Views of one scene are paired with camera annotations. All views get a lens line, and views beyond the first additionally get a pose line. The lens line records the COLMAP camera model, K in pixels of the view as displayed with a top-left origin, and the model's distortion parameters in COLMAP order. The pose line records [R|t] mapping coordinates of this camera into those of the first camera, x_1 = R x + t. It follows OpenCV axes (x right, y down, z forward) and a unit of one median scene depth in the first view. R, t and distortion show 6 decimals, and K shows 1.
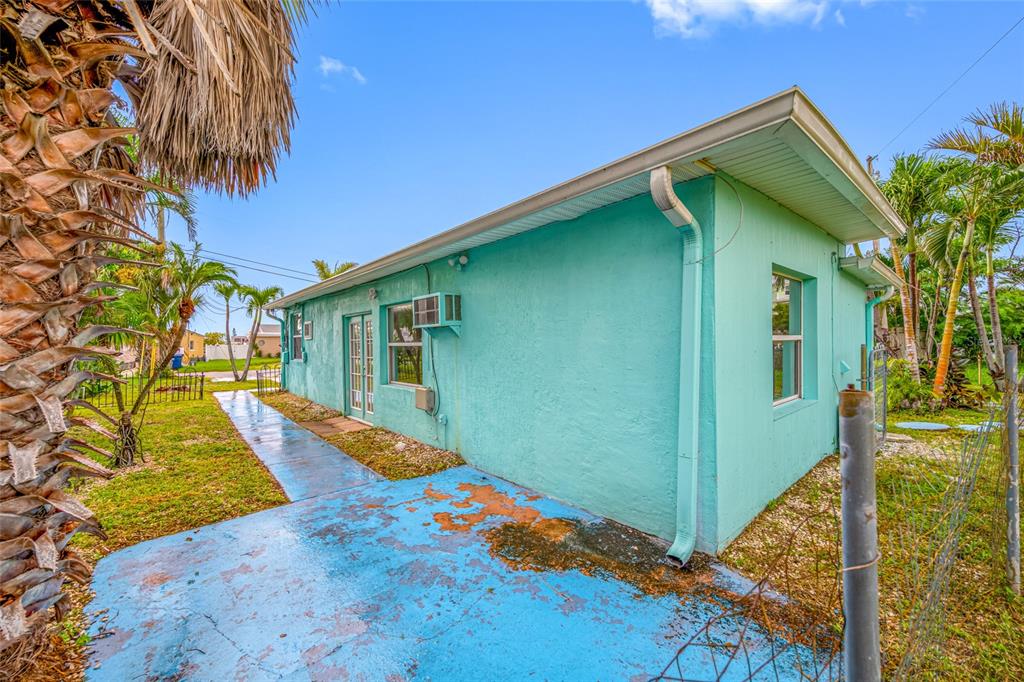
lens RADIAL K [[408.8, 0, 517.5], [0, 408.8, 342.6], [0, 0, 1]] dist [0.000891, -0.000113]
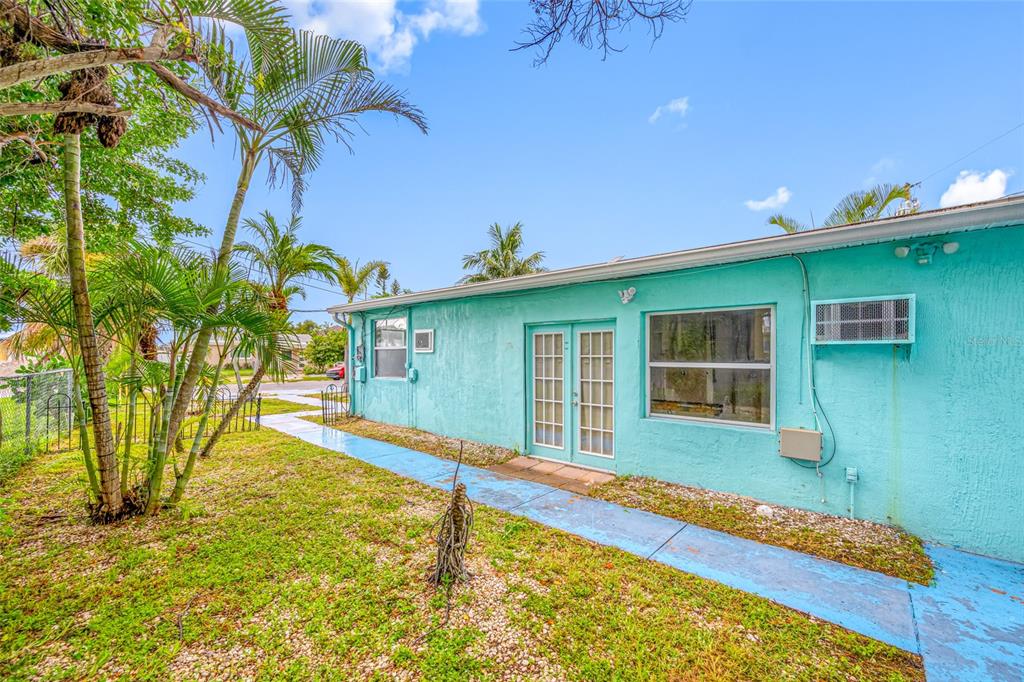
lens RADIAL K [[399.2, 0, 511.4], [0, 399.2, 358.0], [0, 0, 1]] dist [-0.001038, -0.000135]
pose [[0.987298, 0.016447, 0.158026, -0.806160], [-0.017273, 0.999843, 0.003856, -0.005503], [-0.157938, -0.006536, 0.987427, 0.380534]]
